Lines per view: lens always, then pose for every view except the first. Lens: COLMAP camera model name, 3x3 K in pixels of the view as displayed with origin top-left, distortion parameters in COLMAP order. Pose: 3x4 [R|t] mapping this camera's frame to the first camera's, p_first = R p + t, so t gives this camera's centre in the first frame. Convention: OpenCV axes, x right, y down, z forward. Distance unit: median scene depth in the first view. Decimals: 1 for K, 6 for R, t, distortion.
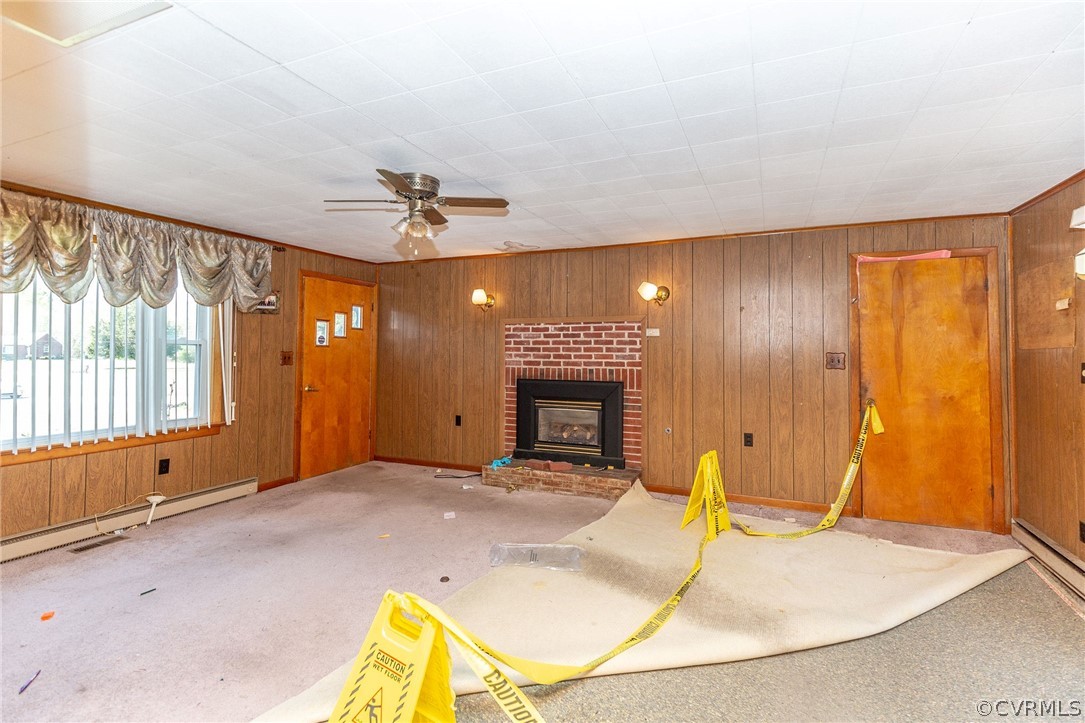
lens RADIAL K [[496.5, 0, 558.9], [0, 496.5, 340.1], [0, 0, 1]] dist [0.000655, -0.000806]
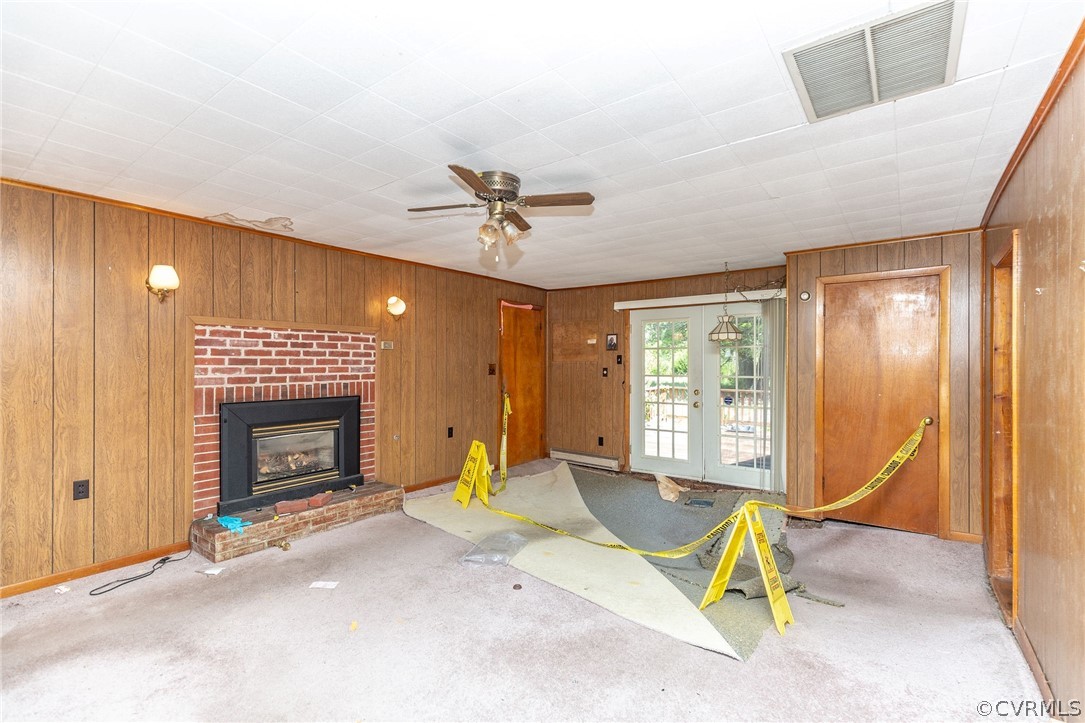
lens RADIAL K [[496.5, 0, 542.6], [0, 496.5, 363.9], [0, 0, 1]] dist [0.000655, -0.000806]
pose [[0.228575, -0.005318, 0.973512, -0.703985], [-0.019244, 0.999765, 0.009980, 0.006446], [-0.973336, -0.021016, 0.228419, 0.421612]]
